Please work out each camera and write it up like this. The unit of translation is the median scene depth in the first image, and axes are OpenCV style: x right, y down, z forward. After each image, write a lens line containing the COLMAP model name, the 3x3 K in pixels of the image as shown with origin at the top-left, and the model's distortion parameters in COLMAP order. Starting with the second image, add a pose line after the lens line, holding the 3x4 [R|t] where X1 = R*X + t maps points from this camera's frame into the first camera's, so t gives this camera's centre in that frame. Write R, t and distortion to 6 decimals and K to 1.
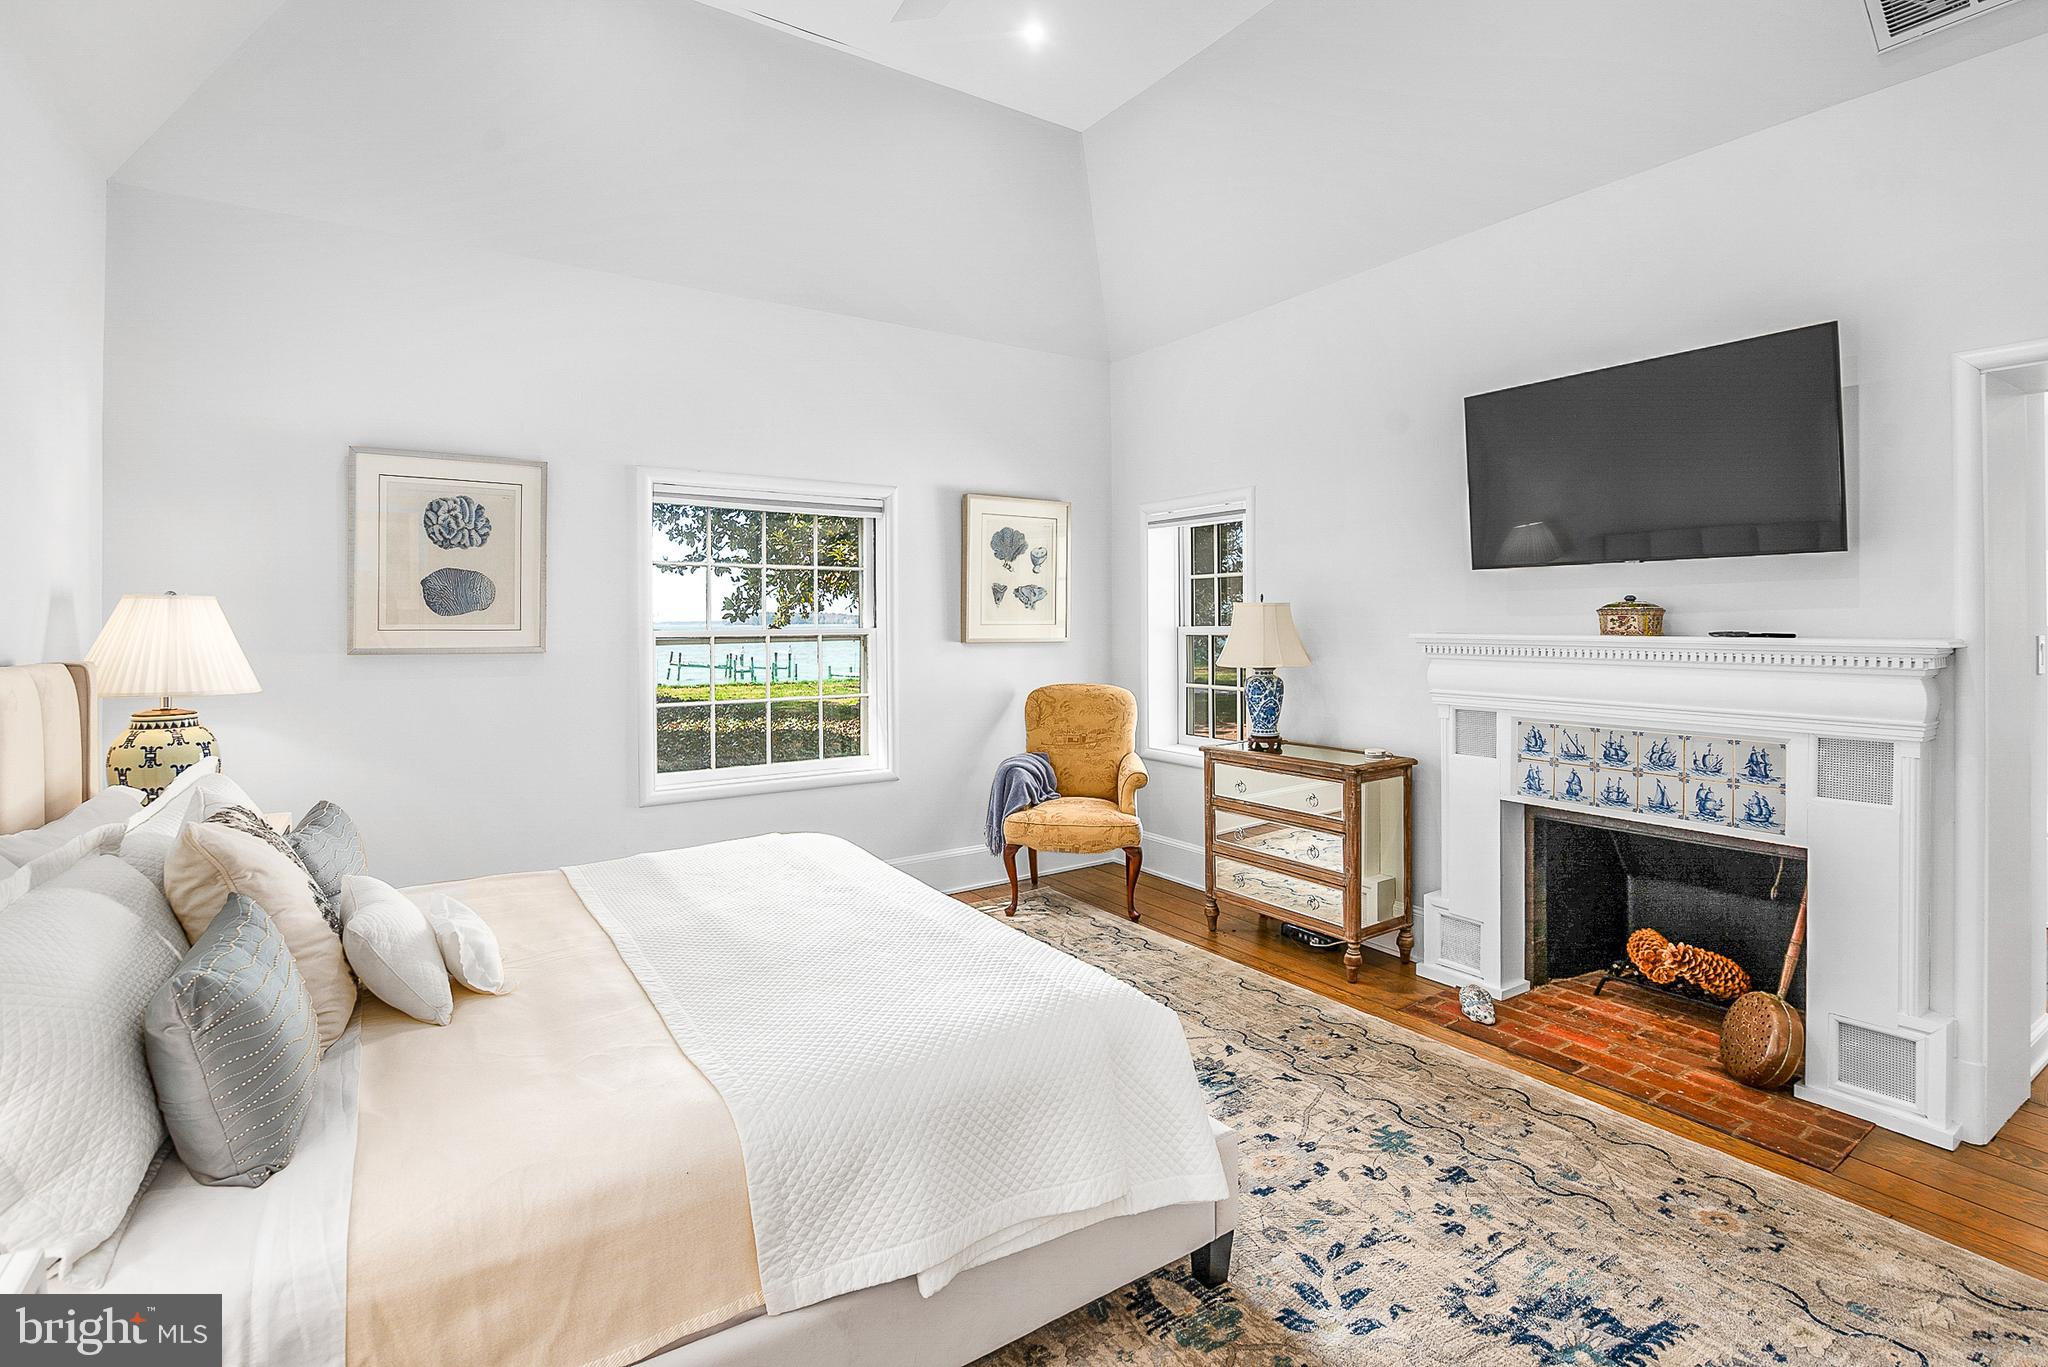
lens RADIAL K [[950.7, 0, 1029.8], [0, 950.7, 622.5], [0, 0, 1]] dist [-0.019008, -0.000271]
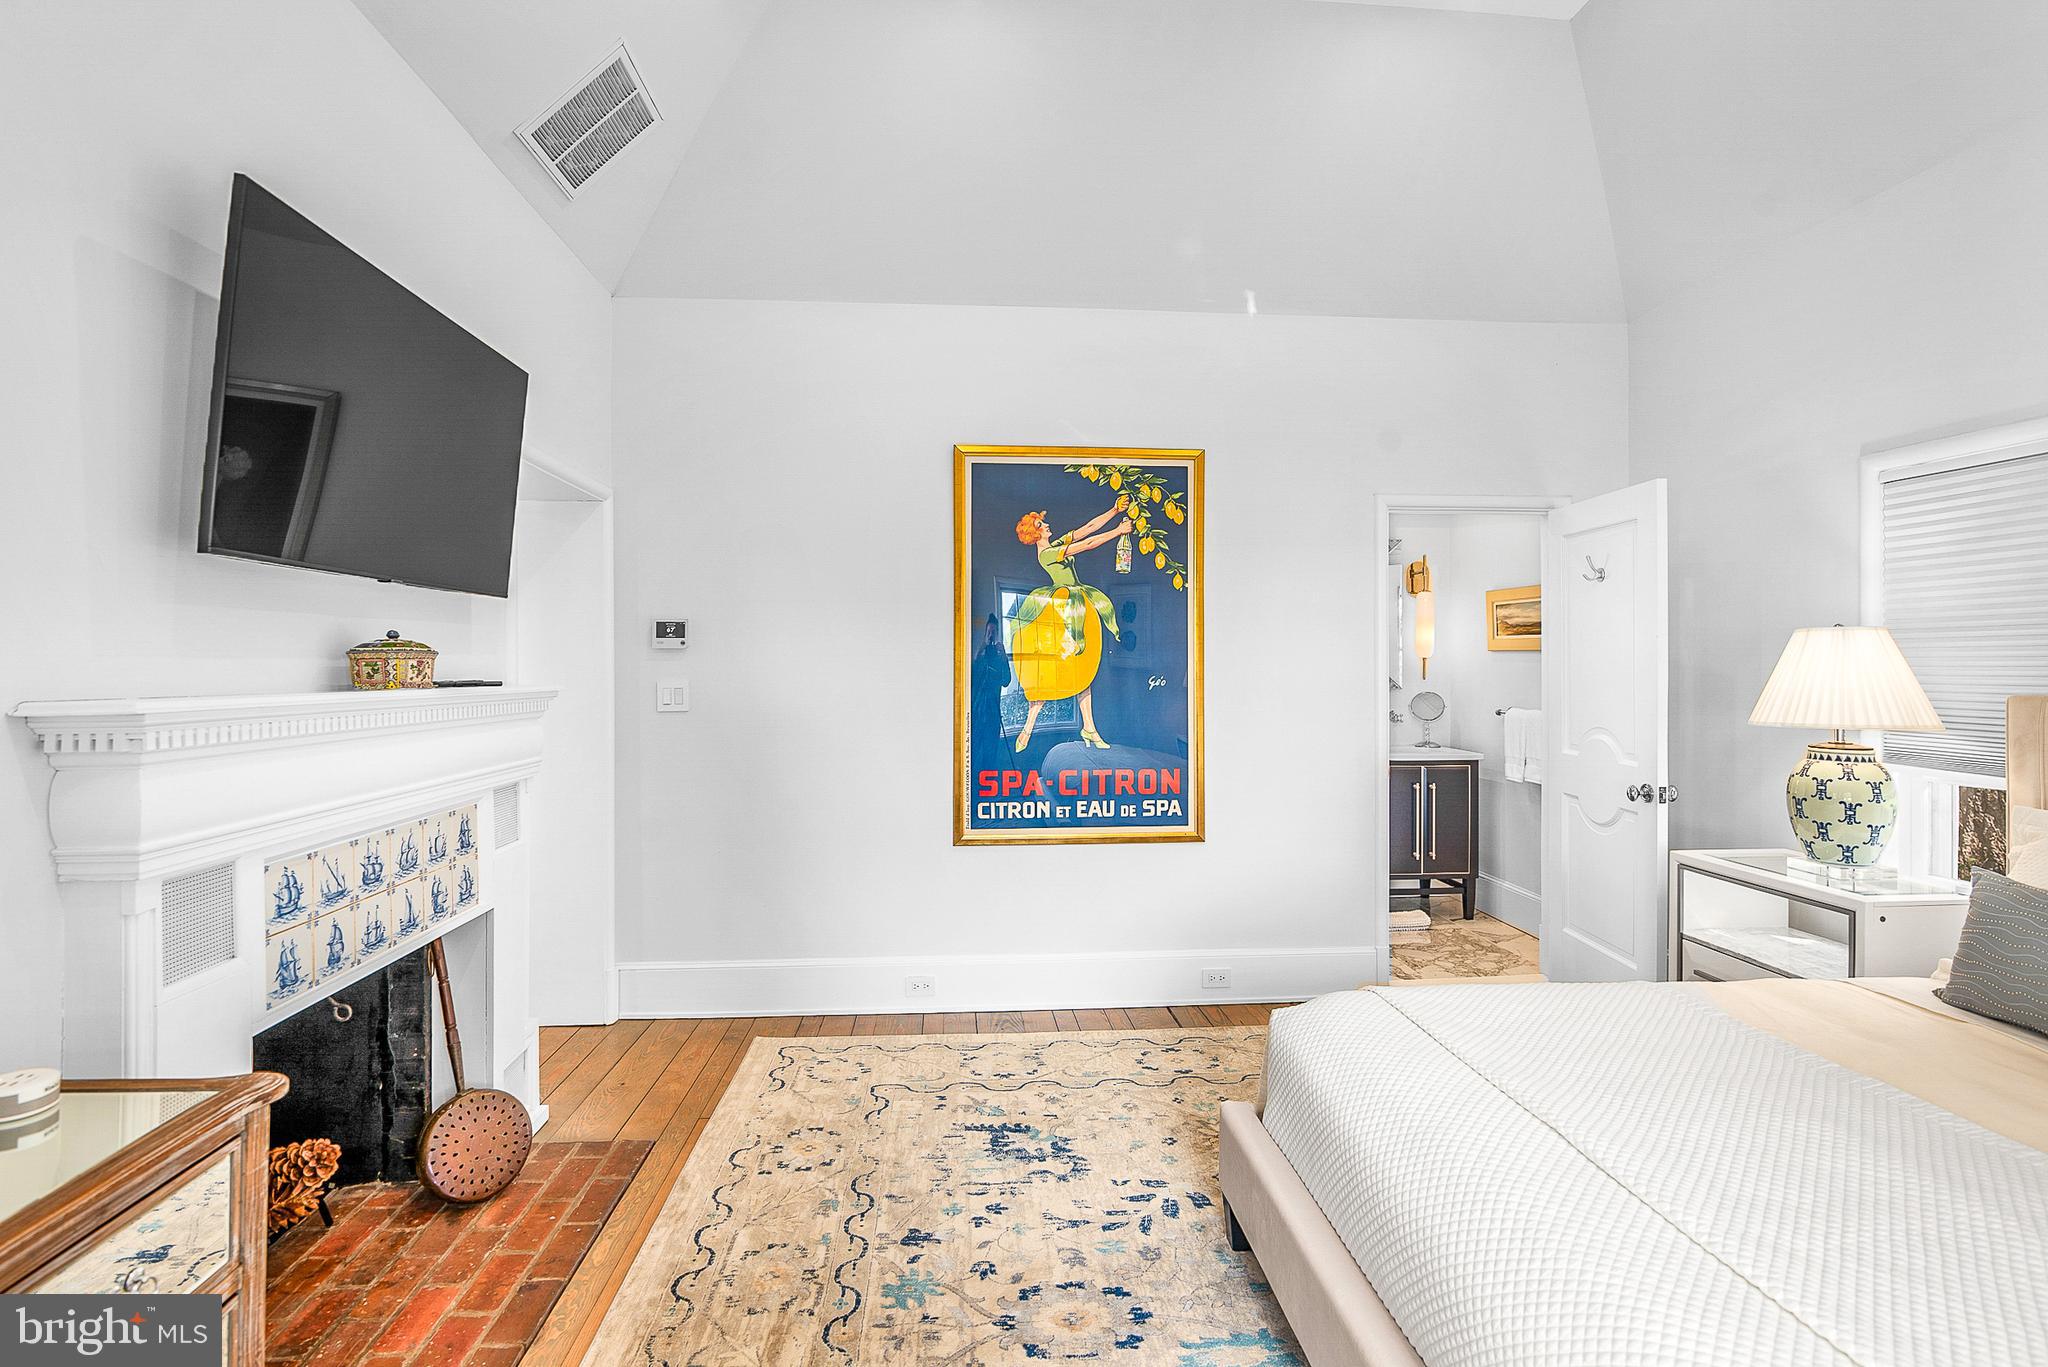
lens RADIAL K [[950.7, 0, 1016.3], [0, 950.7, 668.2], [0, 0, 1]] dist [-0.019008, -0.000271]
pose [[-0.870357, 0.002258, 0.492416, -0.110267], [0.003068, 0.999995, 0.000837, -0.000416], [-0.492411, 0.002239, -0.870360, 1.723446]]
